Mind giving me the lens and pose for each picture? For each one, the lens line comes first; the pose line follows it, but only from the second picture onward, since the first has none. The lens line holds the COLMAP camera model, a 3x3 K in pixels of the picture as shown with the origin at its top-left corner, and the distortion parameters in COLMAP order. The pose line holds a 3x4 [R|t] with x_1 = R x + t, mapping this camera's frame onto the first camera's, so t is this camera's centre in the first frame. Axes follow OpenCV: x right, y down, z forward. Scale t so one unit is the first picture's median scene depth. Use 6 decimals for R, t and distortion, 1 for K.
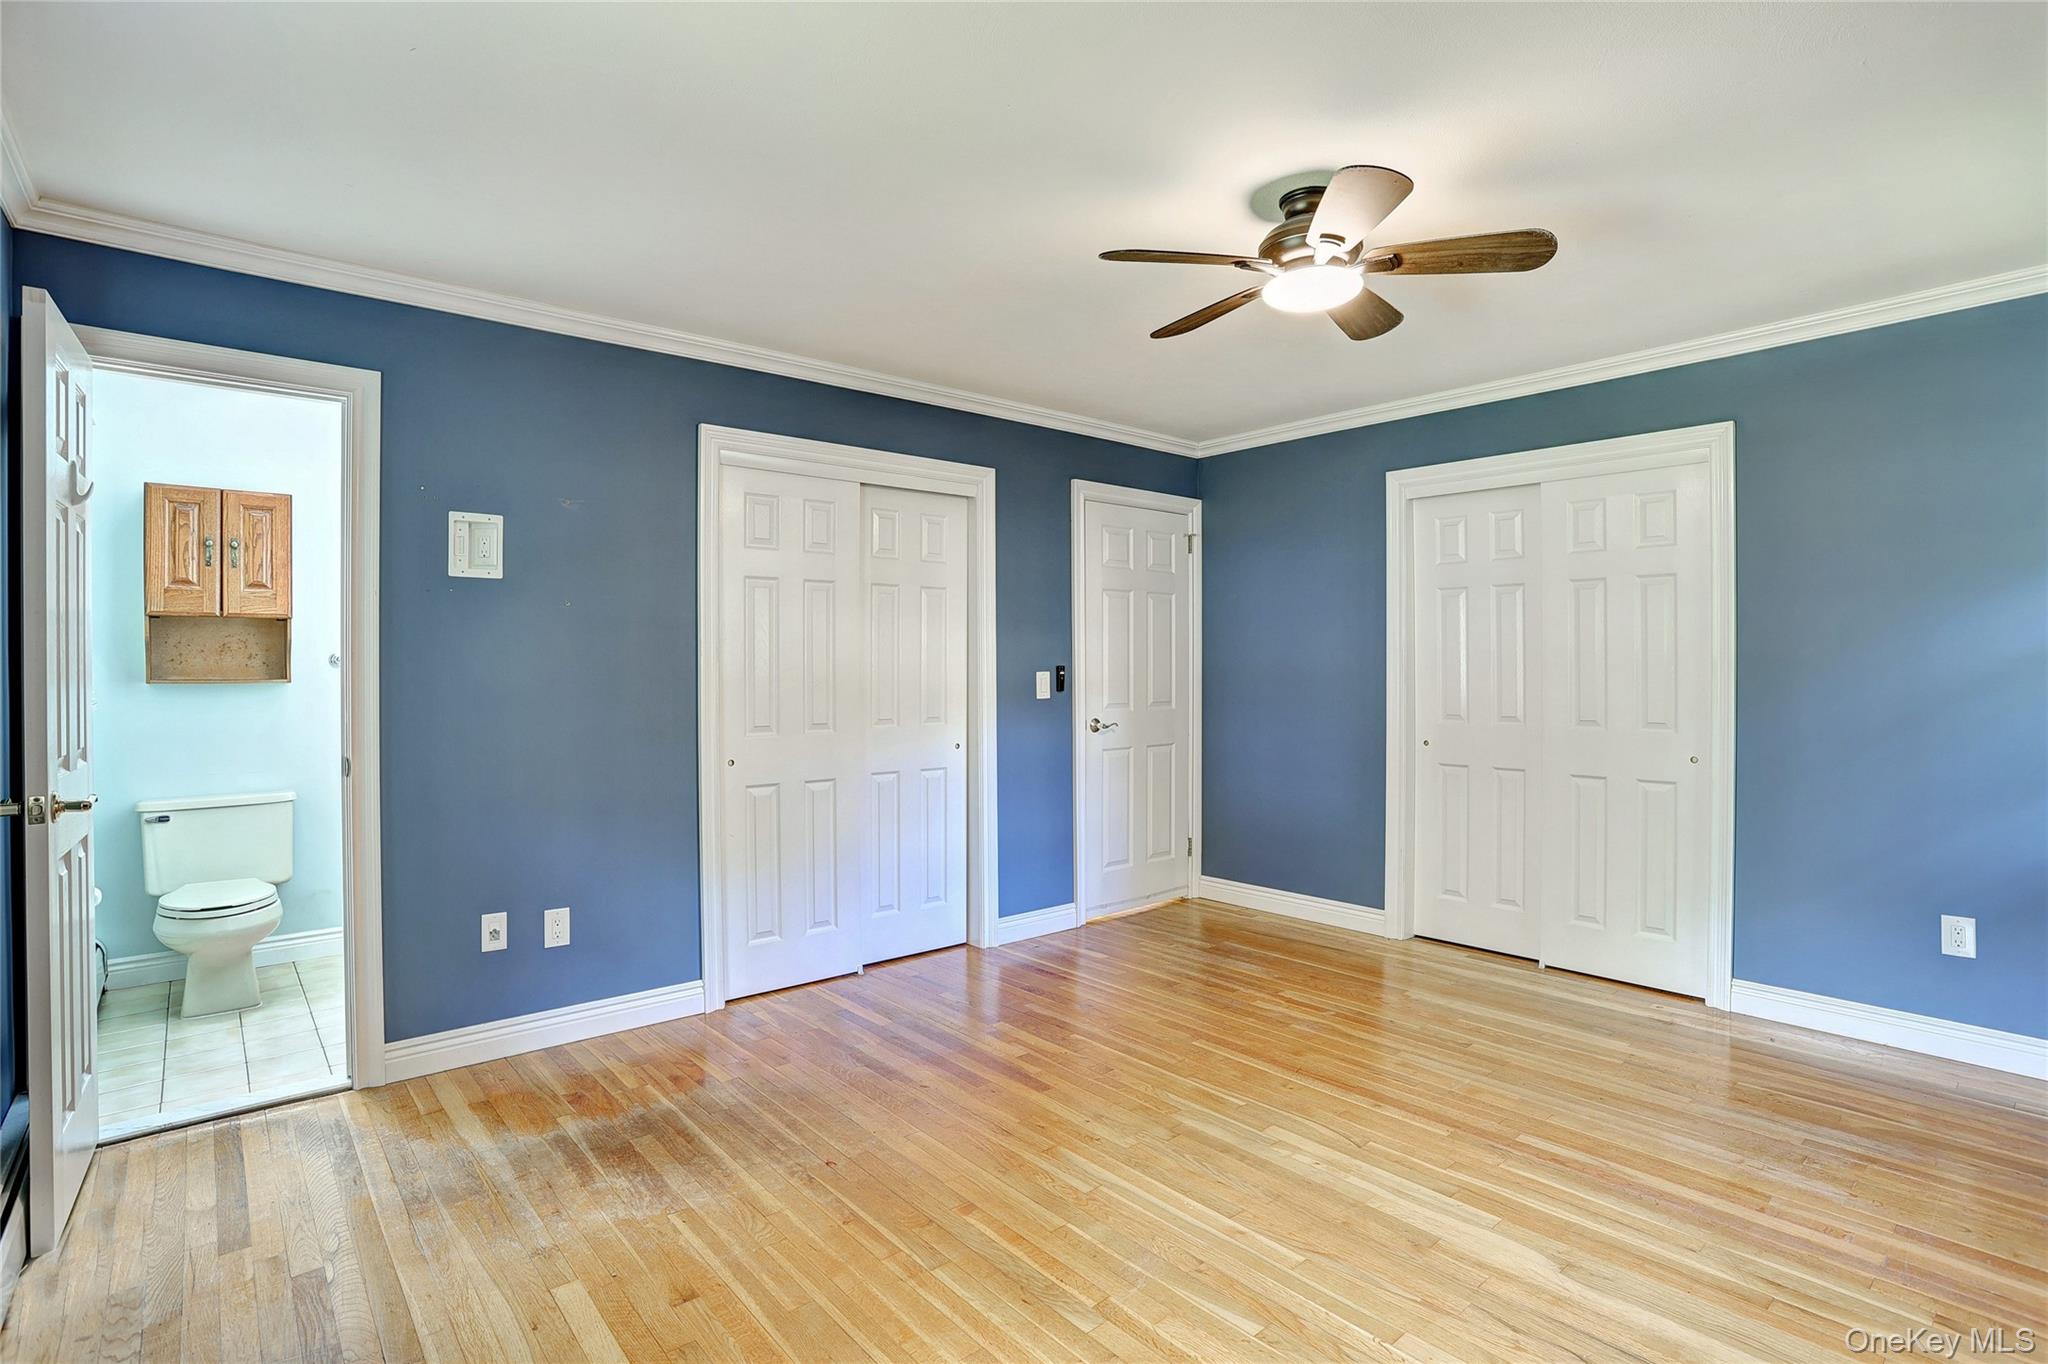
lens RADIAL K [[995.0, 0, 1031.7], [0, 995.0, 689.4], [0, 0, 1]] dist [-0.048873, 0.006663]
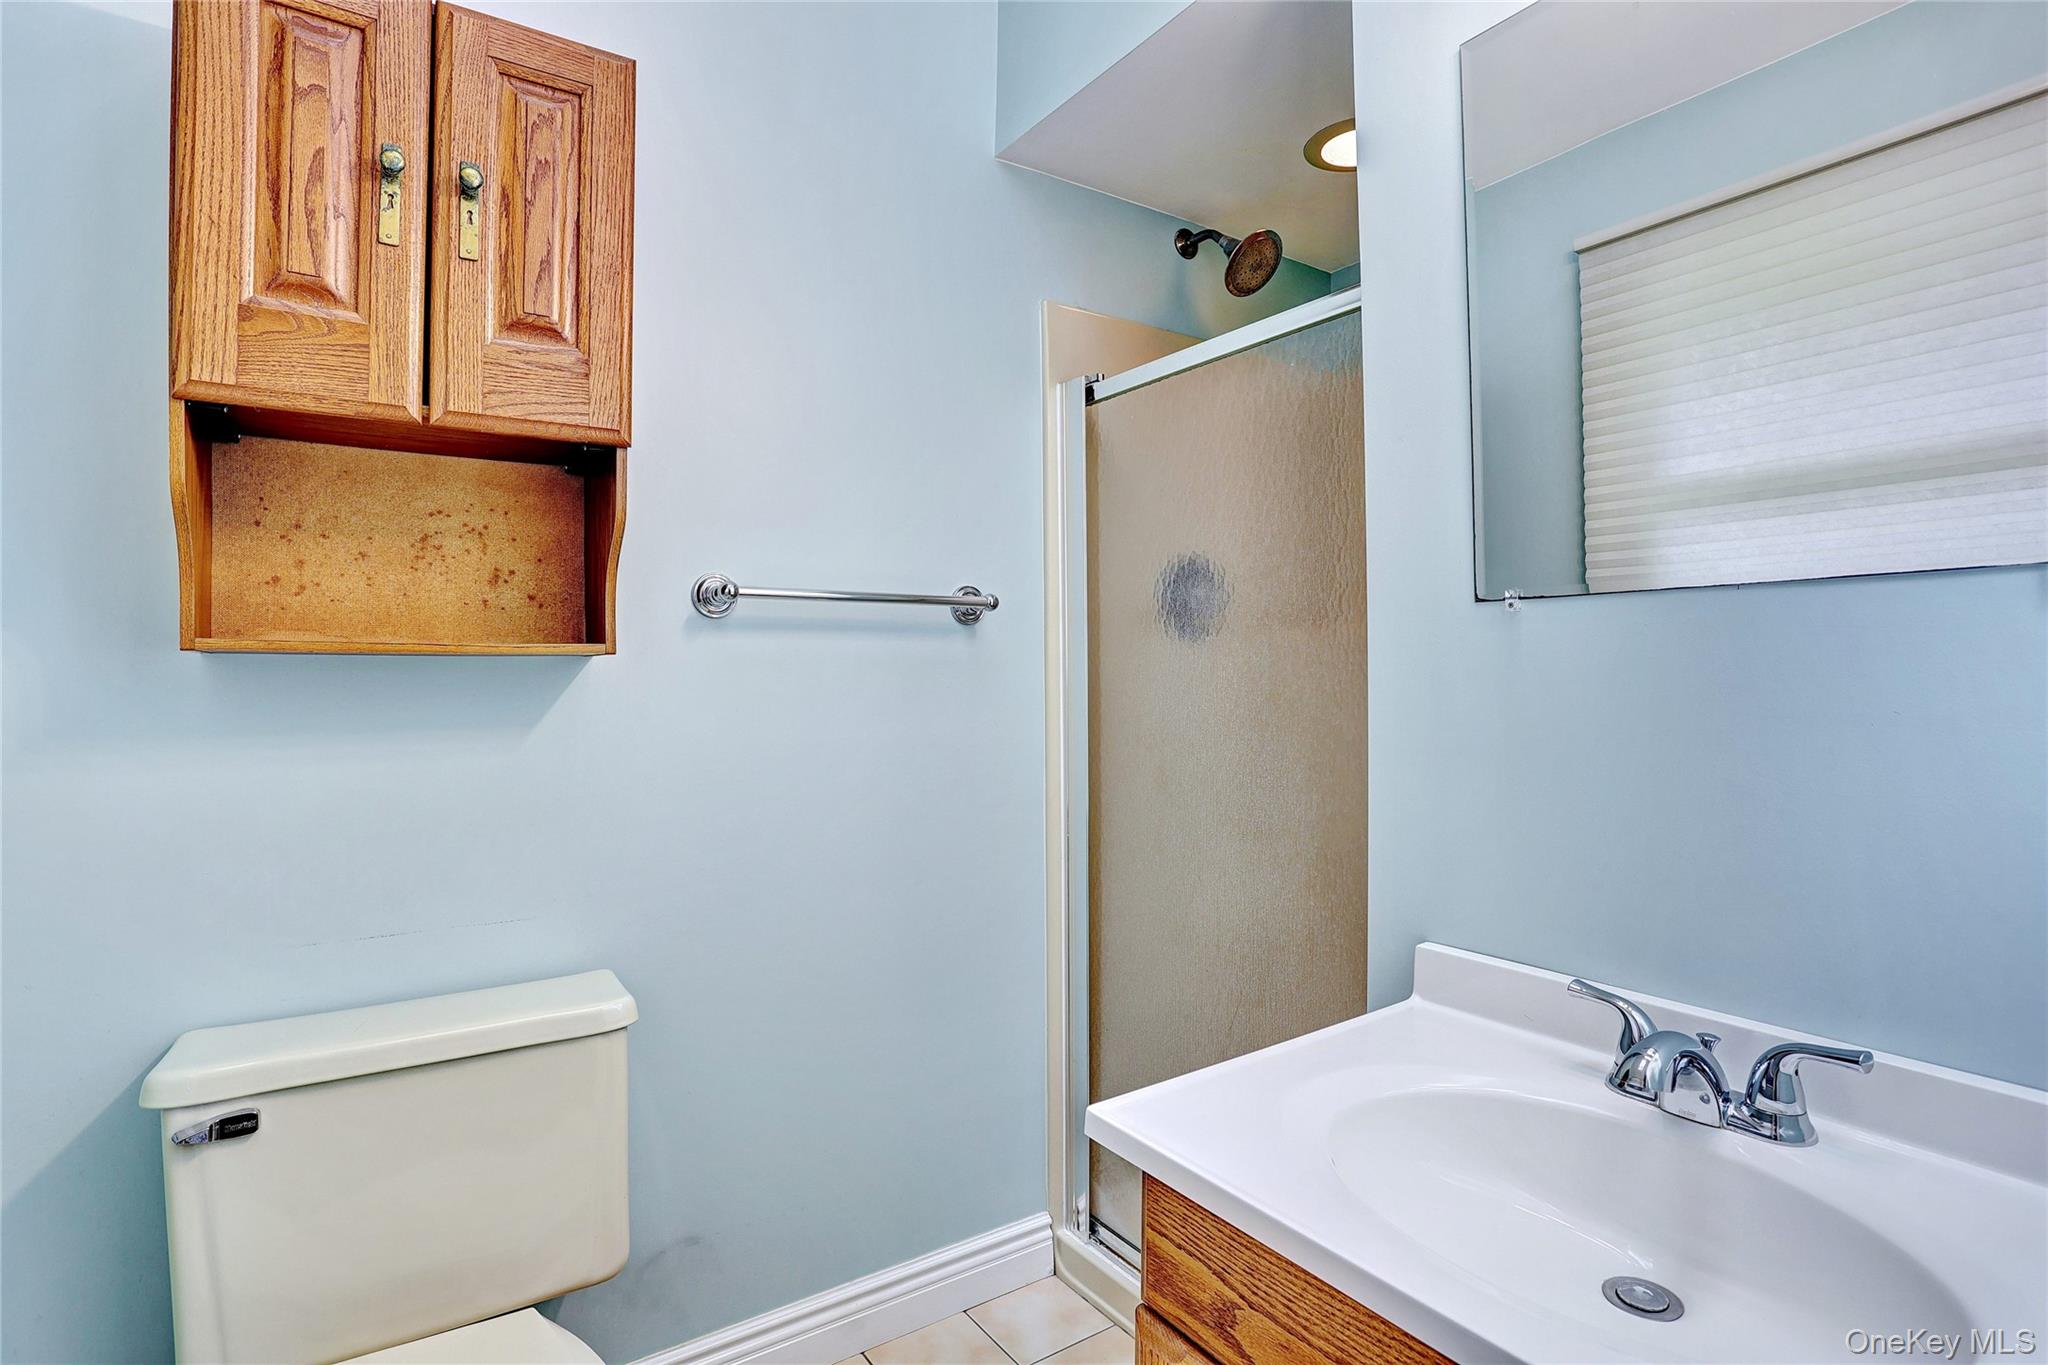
lens RADIAL K [[995.0, 0, 1024.1], [0, 995.0, 668.3], [0, 0, 1]] dist [-0.048873, 0.006663]
pose [[0.992712, -0.005384, -0.120387, -0.624150], [0.004046, 0.999927, -0.011359, 0.004534], [0.120439, 0.010790, 0.992662, 0.727633]]
